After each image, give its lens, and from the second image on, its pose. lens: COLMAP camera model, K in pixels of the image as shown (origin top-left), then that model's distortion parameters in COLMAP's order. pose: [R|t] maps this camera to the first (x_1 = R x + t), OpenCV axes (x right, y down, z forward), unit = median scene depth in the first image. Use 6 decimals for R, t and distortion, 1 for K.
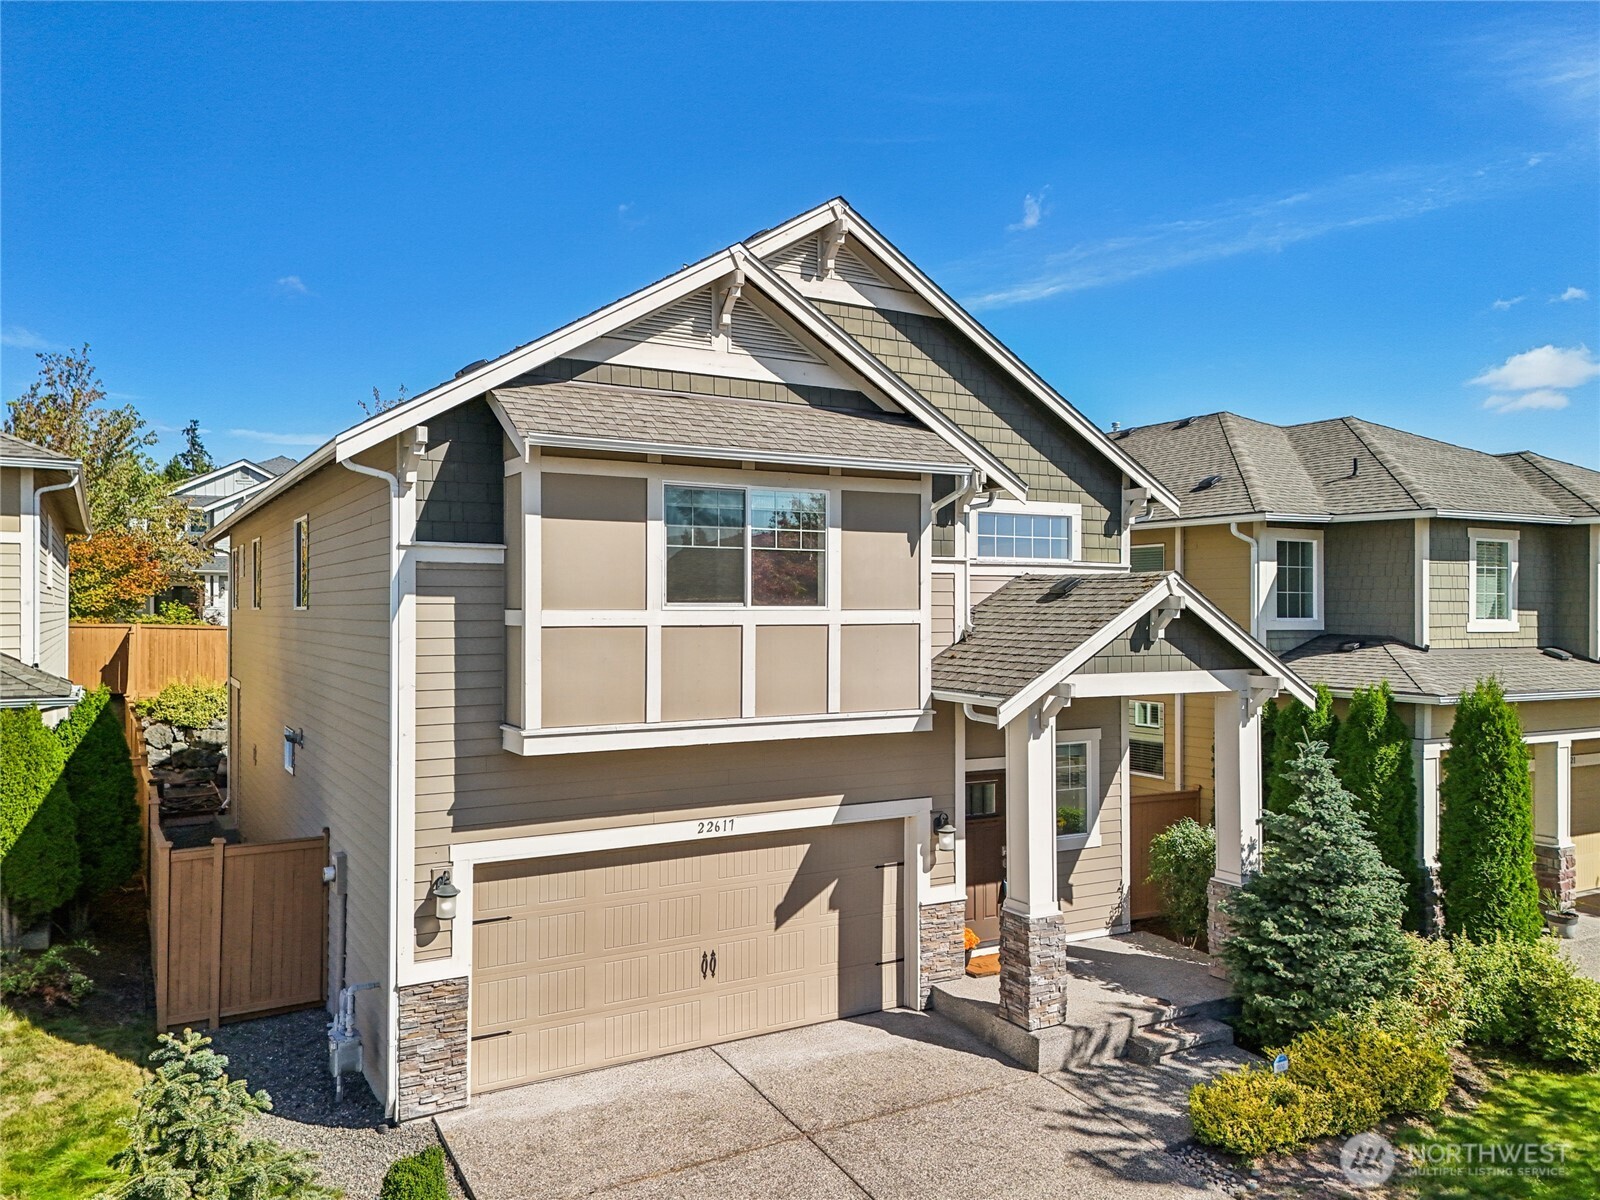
lens RADIAL K [[1190.2, 0, 800.0], [0, 1190.2, 600.0], [0, 0, 1]] dist [0.053712, -0.007601]
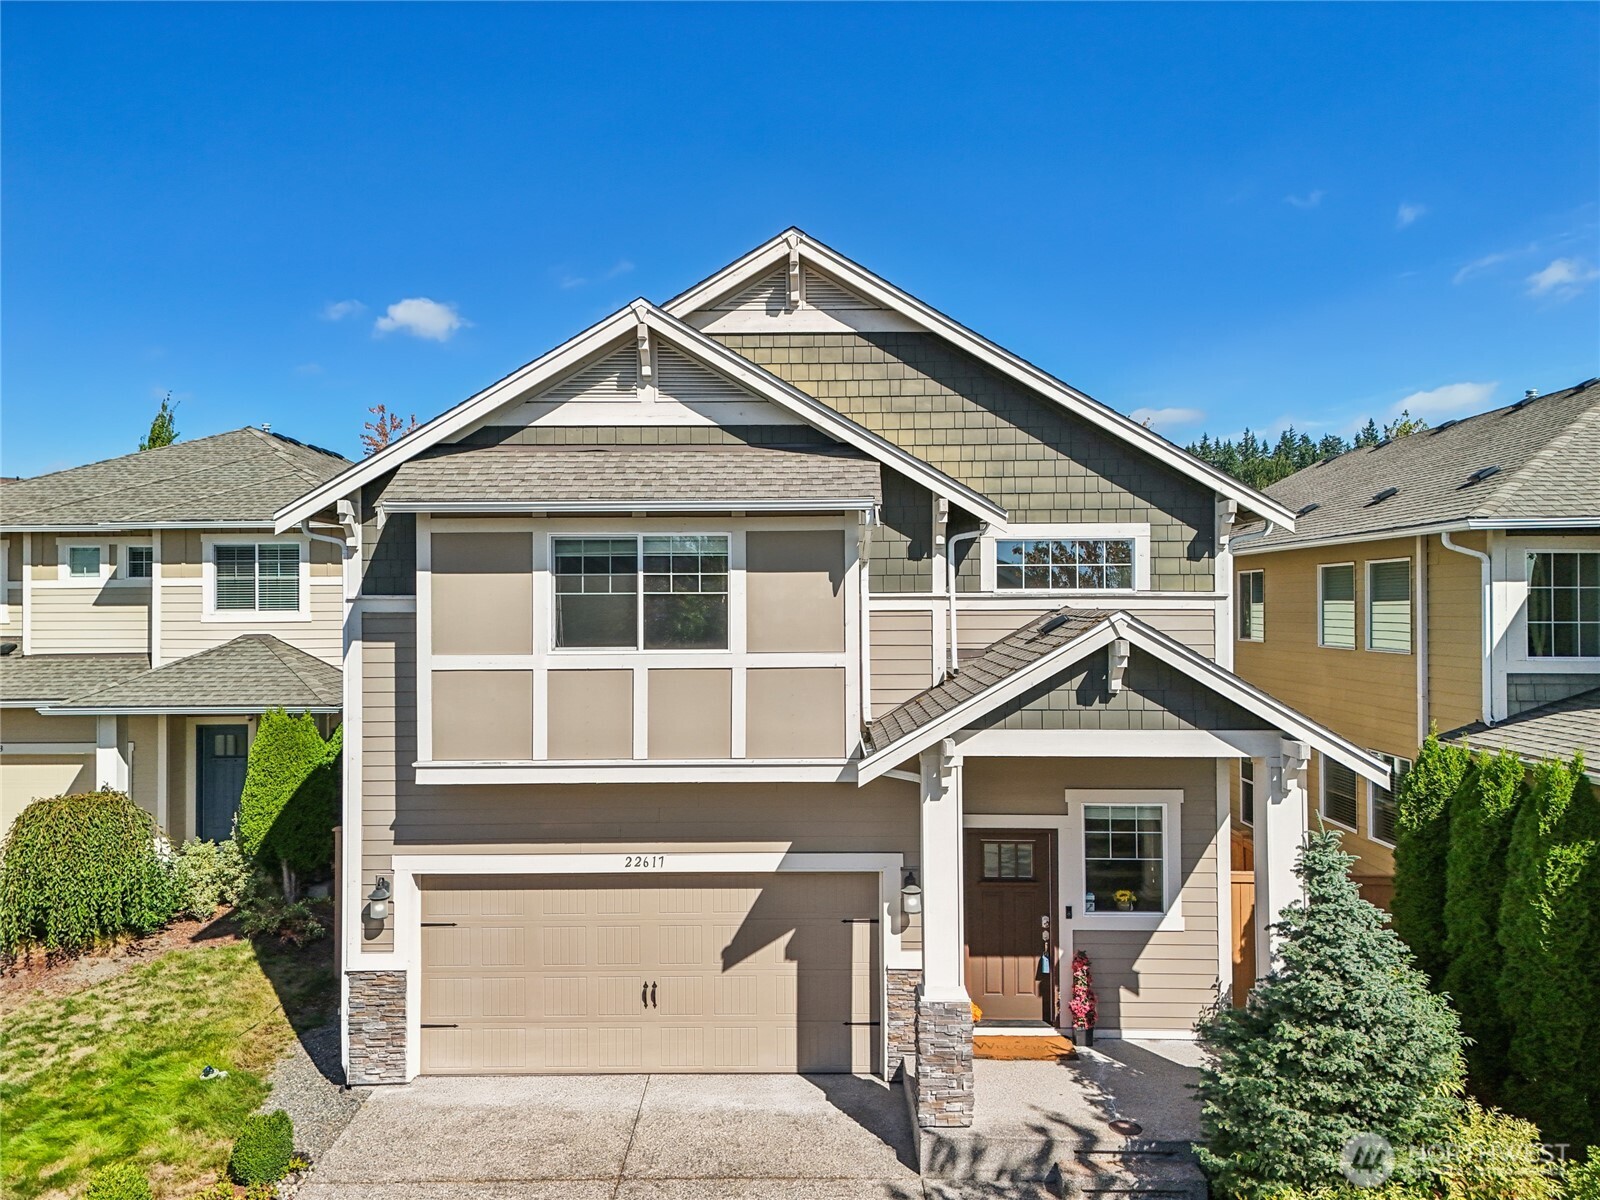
lens RADIAL K [[1186.6, 0, 799.6], [0, 1186.6, 594.4], [0, 0, 1]] dist [0.046045, -0.000082]
pose [[0.858267, -0.011720, -0.513070, 0.571325], [0.009244, 0.999930, -0.007379, -0.032430], [0.513121, 0.001590, 0.858315, 0.182785]]
